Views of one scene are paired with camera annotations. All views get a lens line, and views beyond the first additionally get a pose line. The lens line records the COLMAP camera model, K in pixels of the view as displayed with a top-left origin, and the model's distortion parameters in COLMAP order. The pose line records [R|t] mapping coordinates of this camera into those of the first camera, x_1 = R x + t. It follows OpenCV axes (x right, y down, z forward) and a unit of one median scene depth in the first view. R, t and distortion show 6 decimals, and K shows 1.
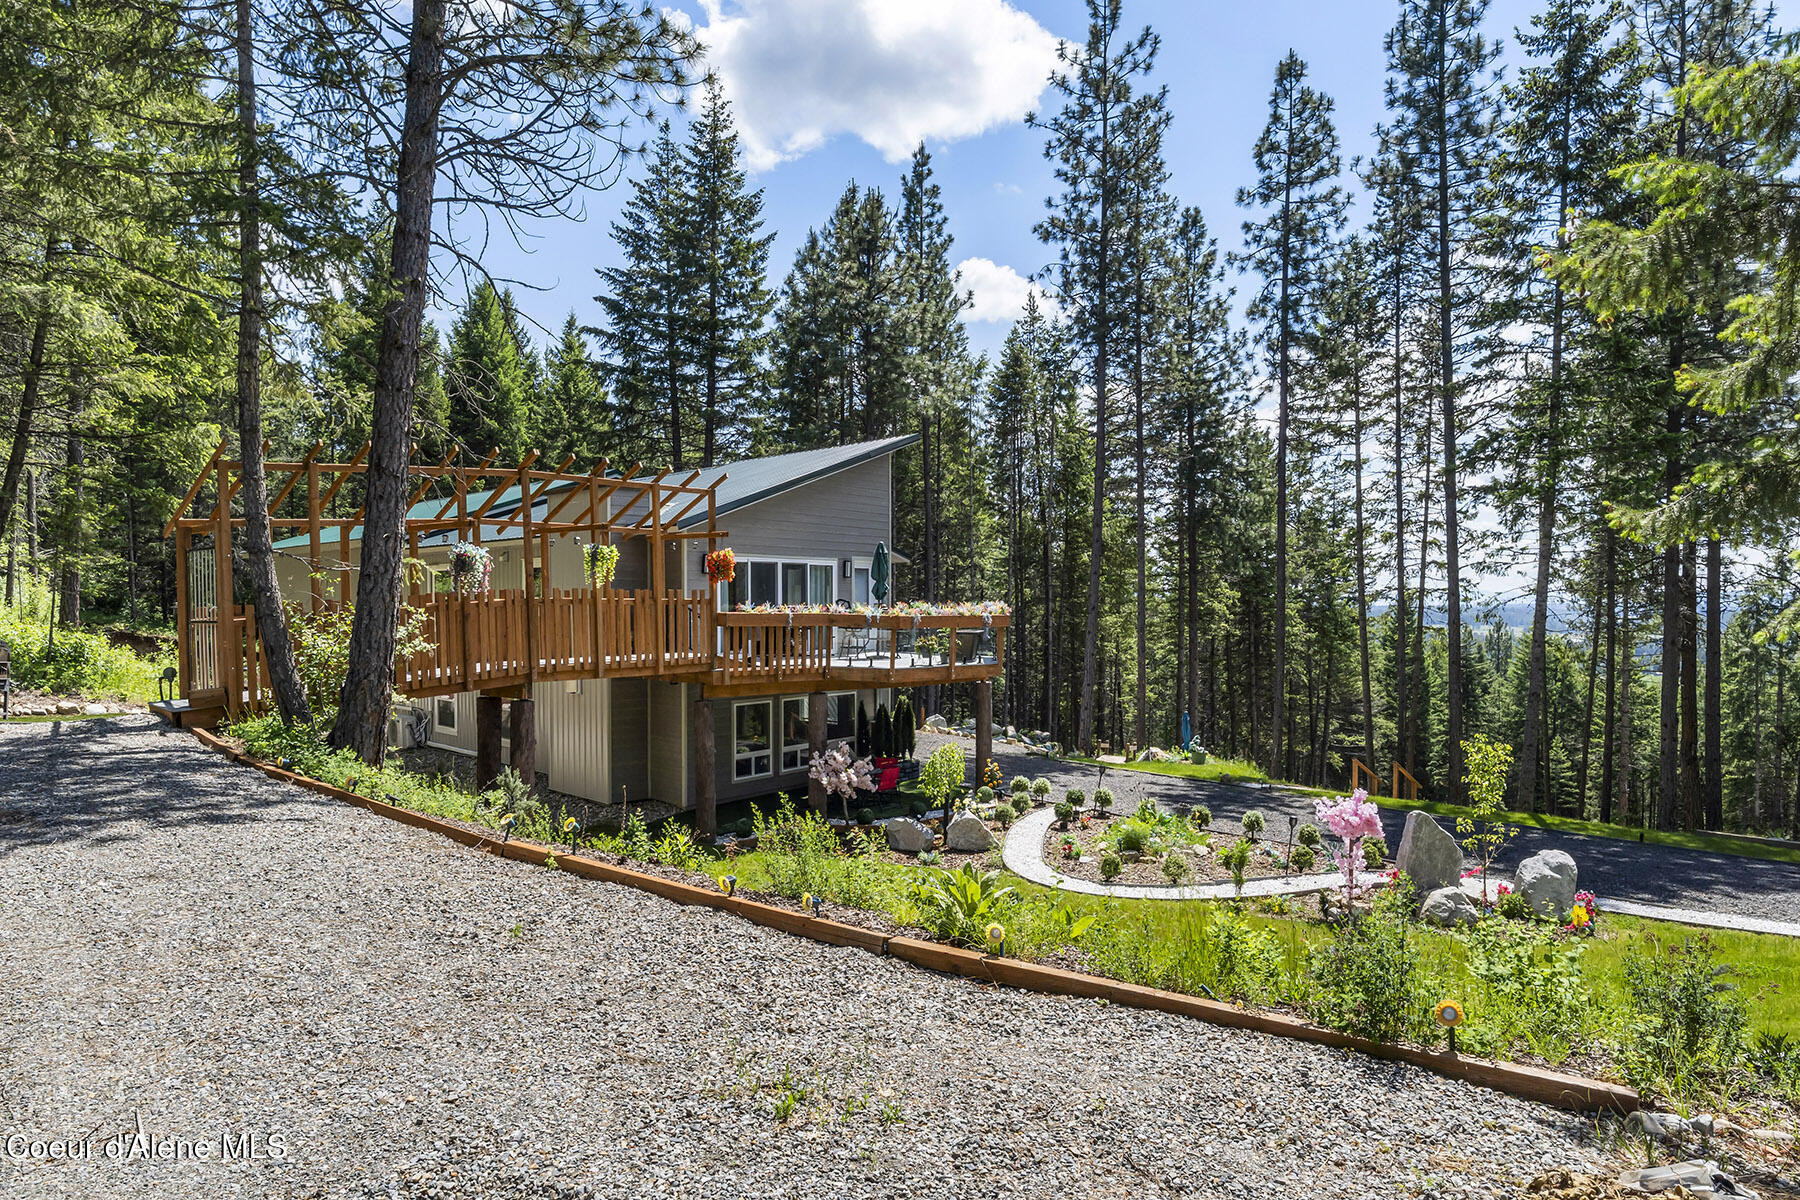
lens RADIAL K [[1131.2, 0, 843.7], [0, 1131.2, 603.6], [0, 0, 1]] dist [0.000642, -0.014526]
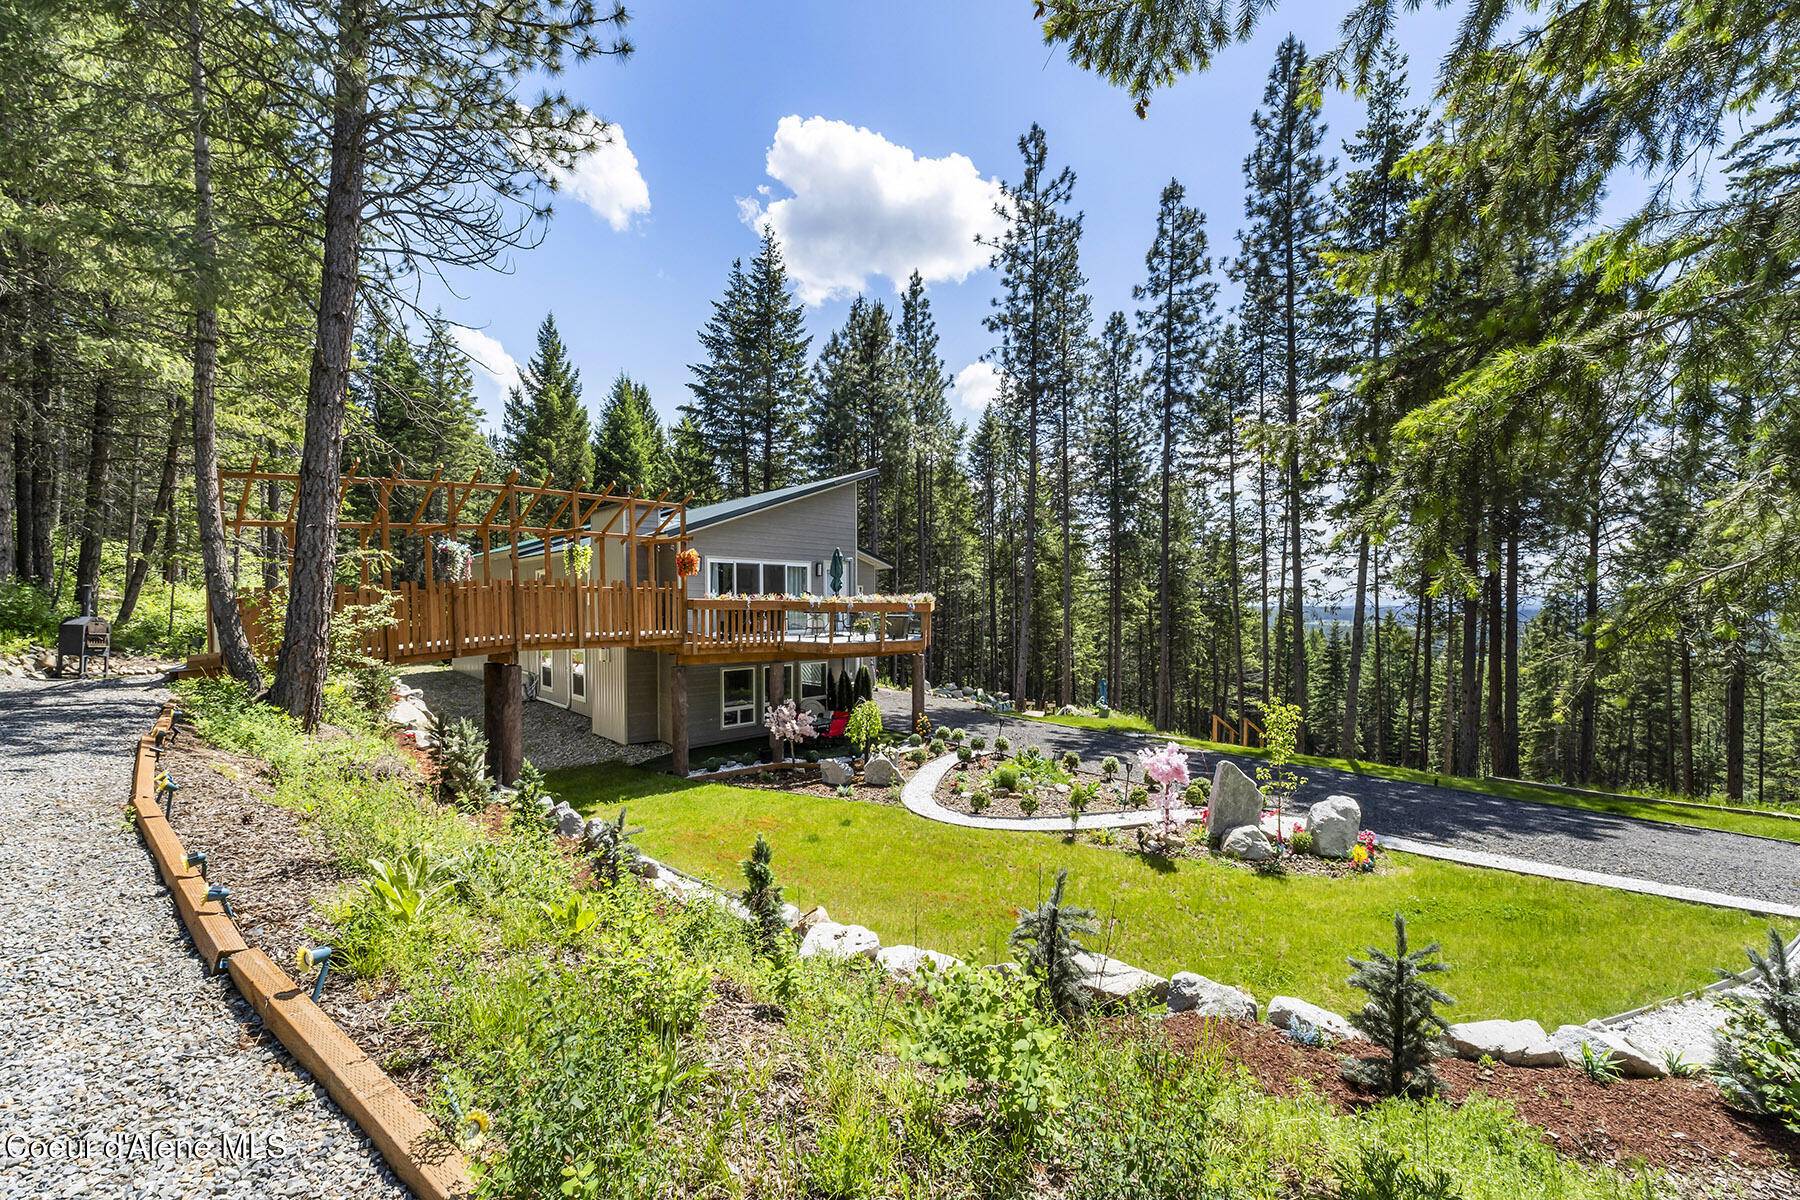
lens RADIAL K [[764.4, 0, 859.2], [0, 764.4, 610.2], [0, 0, 1]] dist [0.000788, -0.000078]
pose [[0.998158, 0.000384, -0.060660, 0.081362], [0.000017, 0.999978, 0.006617, 0.008648], [0.060661, -0.006606, 0.998137, 0.080021]]
